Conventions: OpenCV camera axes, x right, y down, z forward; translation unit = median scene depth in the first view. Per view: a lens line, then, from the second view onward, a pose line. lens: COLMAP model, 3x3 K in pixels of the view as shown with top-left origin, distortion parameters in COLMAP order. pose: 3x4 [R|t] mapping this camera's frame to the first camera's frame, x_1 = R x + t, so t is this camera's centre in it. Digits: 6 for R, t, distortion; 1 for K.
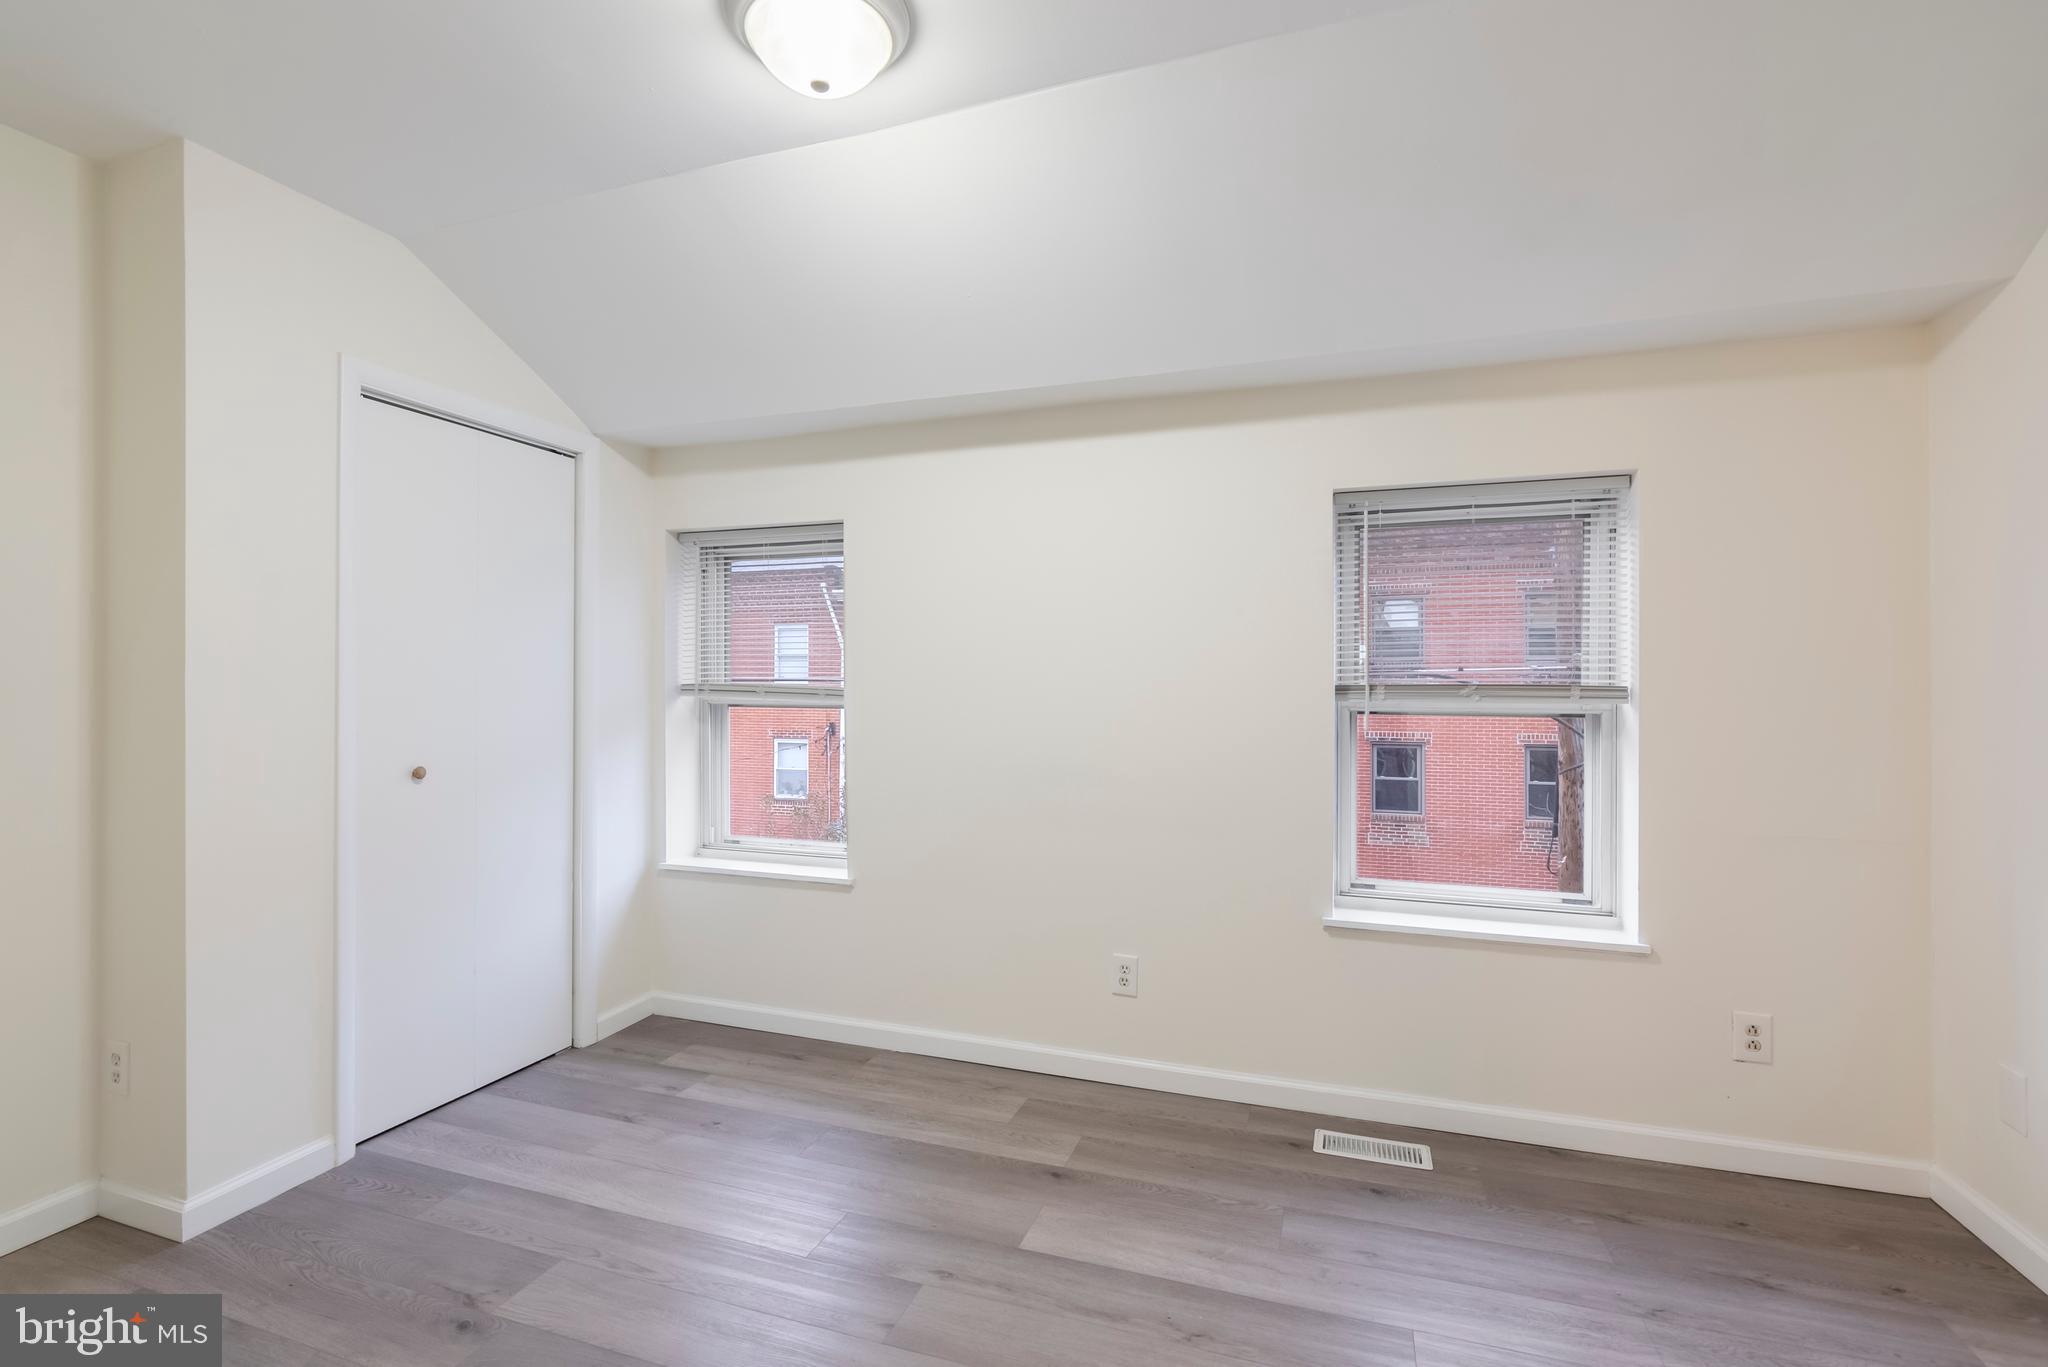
lens RADIAL K [[942.1, 0, 1017.0], [0, 942.1, 684.7], [0, 0, 1]] dist [-0.006237, 0.001398]
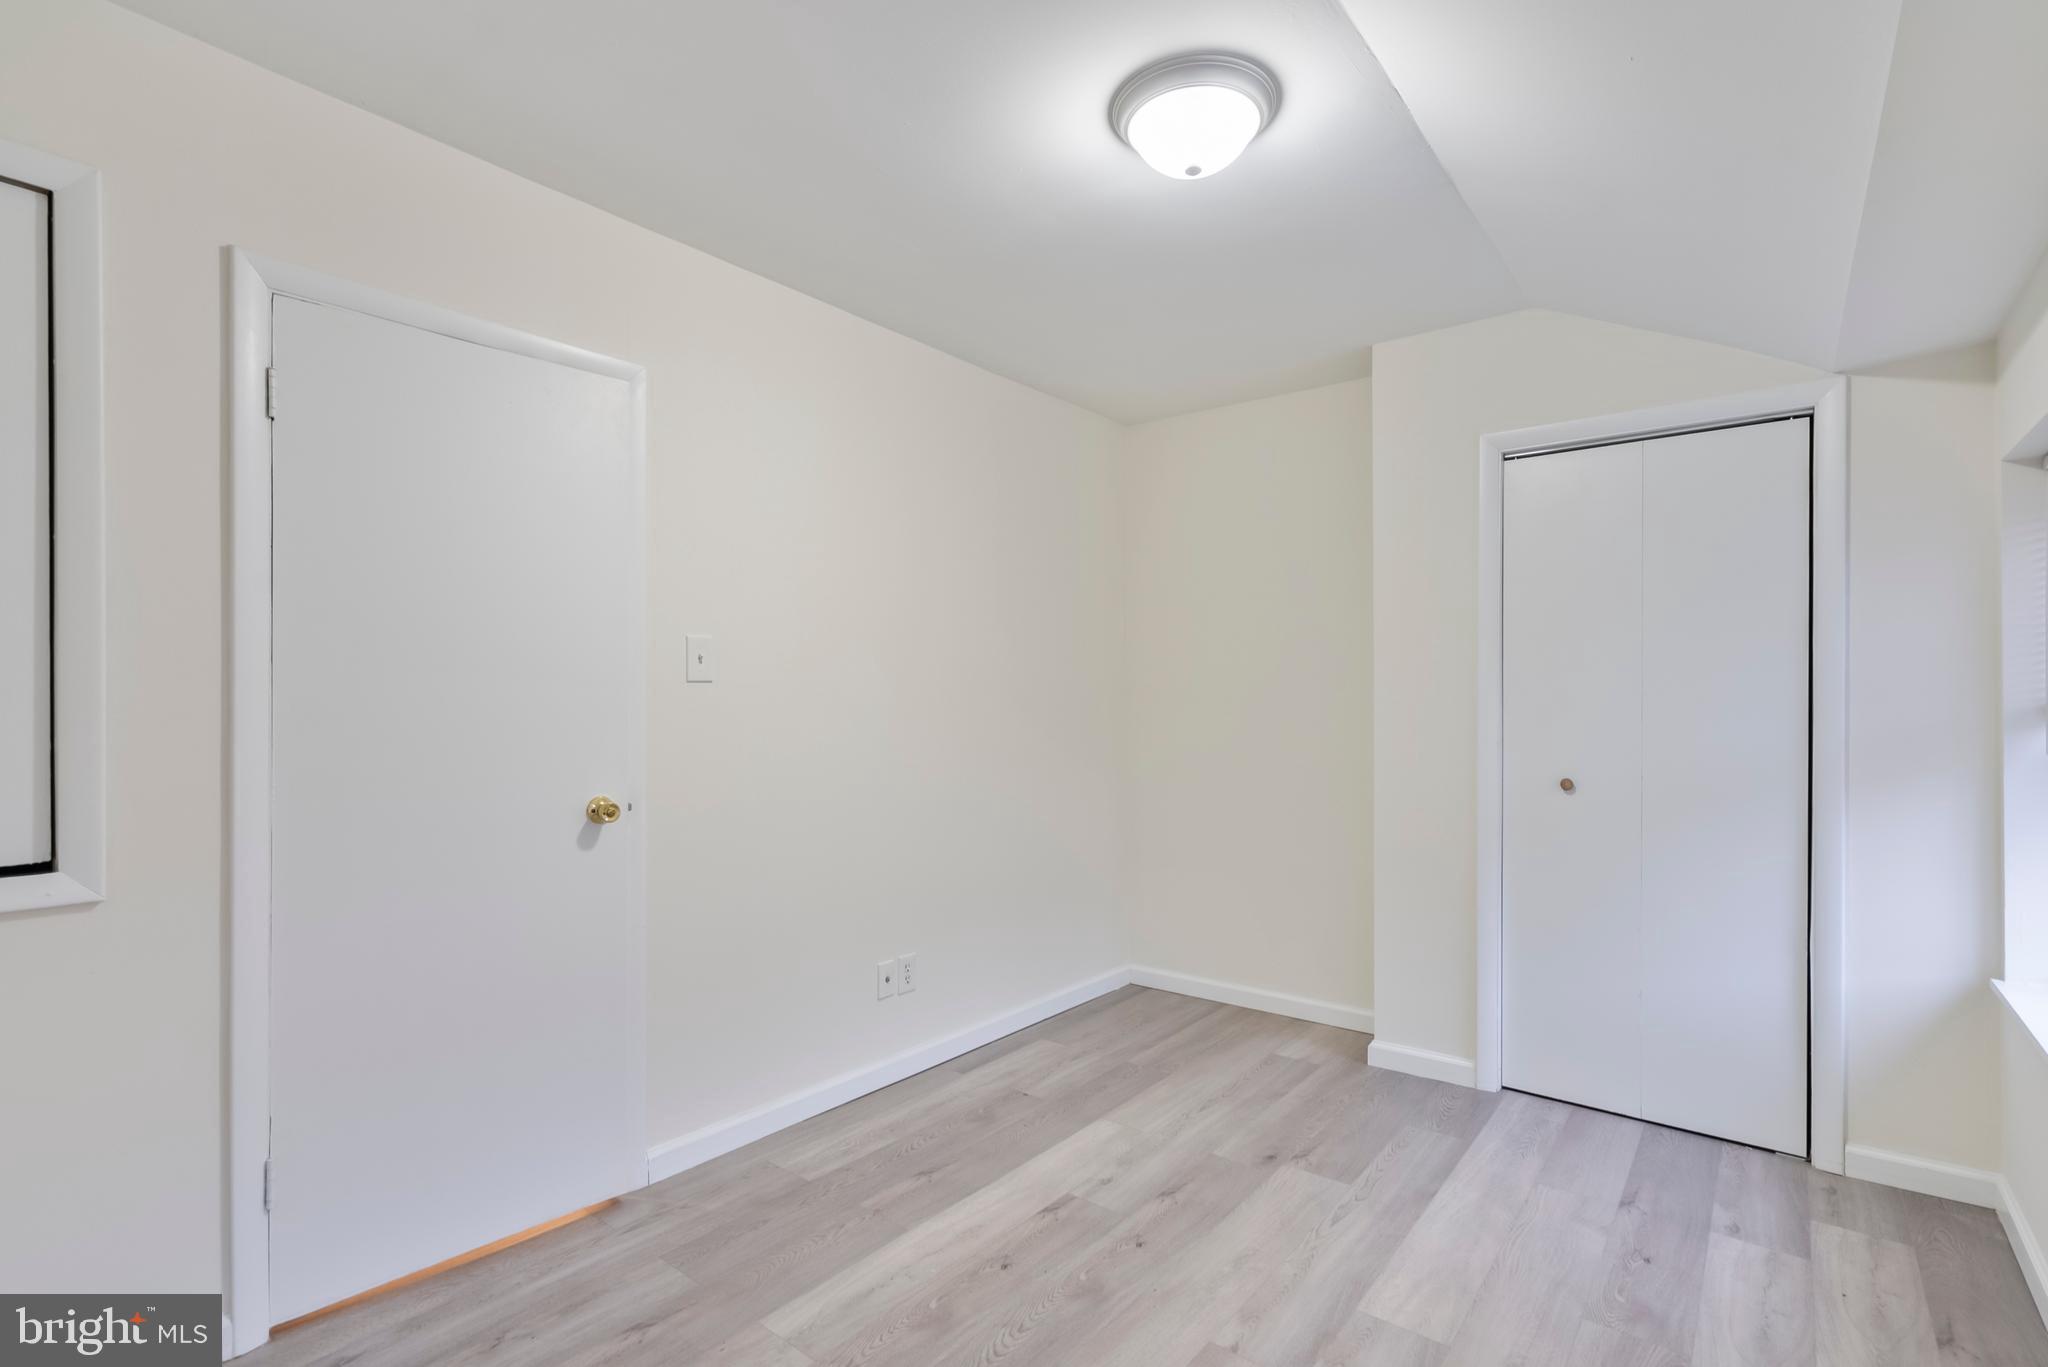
lens RADIAL K [[942.1, 0, 1021.3], [0, 942.1, 698.2], [0, 0, 1]] dist [-0.006237, 0.001398]
pose [[-0.348185, -0.011177, -0.937359, 0.556077], [0.000105, 0.999928, -0.011962, 0.007396], [0.937426, -0.004263, -0.348159, 0.729855]]
